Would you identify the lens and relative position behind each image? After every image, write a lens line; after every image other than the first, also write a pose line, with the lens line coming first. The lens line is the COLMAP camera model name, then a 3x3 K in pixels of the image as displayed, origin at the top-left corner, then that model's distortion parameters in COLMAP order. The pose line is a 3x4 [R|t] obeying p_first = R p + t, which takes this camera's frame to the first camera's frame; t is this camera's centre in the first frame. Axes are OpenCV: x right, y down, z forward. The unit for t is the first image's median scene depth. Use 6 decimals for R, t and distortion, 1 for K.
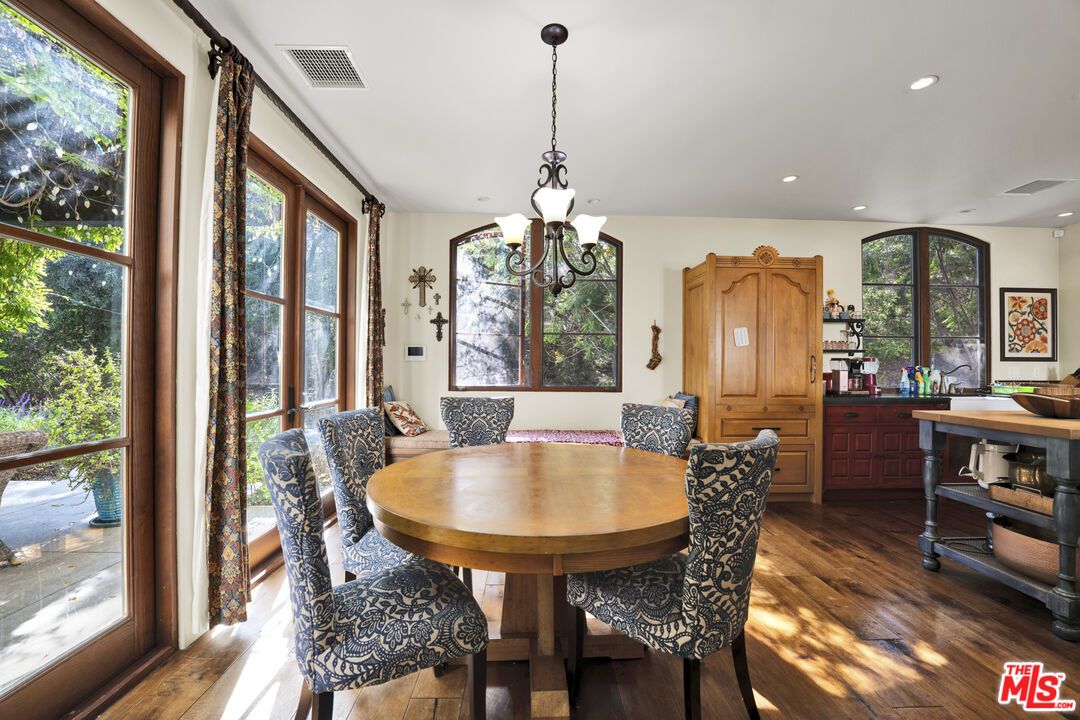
lens RADIAL K [[431.2, 0, 540.2], [0, 431.2, 359.7], [0, 0, 1]] dist [-0.004559, -0.000173]
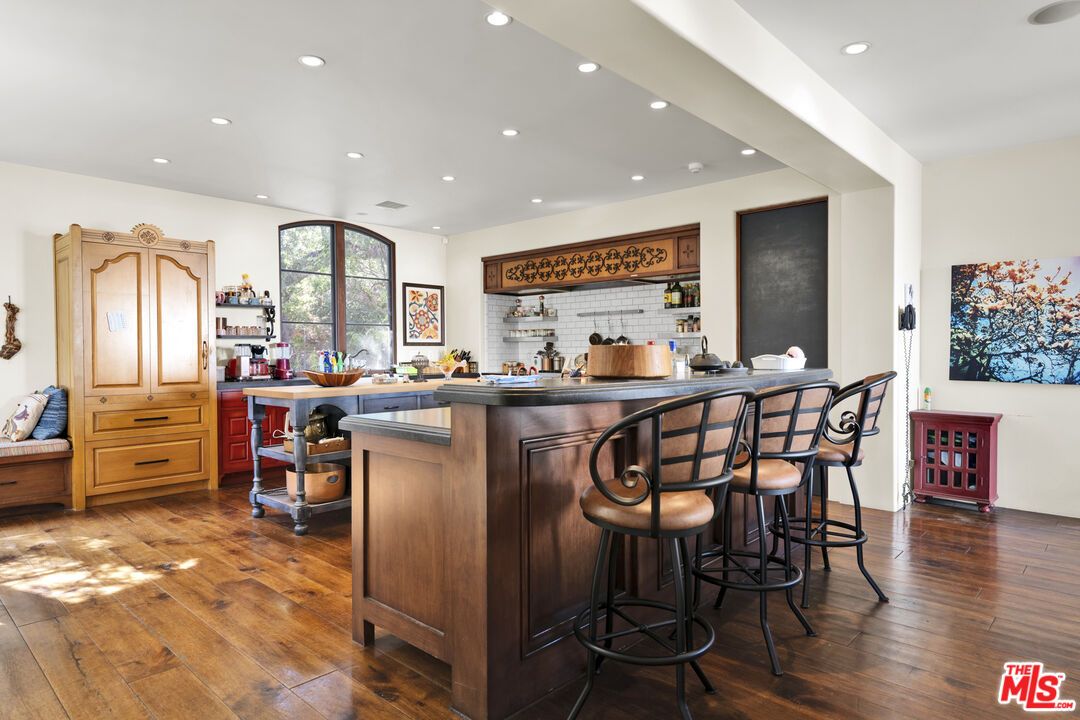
lens RADIAL K [[633.6, 0, 539.3], [0, 633.6, 363.9], [0, 0, 1]] dist [-0.002562, -0.000273]
pose [[0.702586, -0.025060, 0.711157, 0.133504], [0.002548, 0.999462, 0.032701, -0.003509], [-0.711594, -0.021163, 0.702272, -0.556255]]
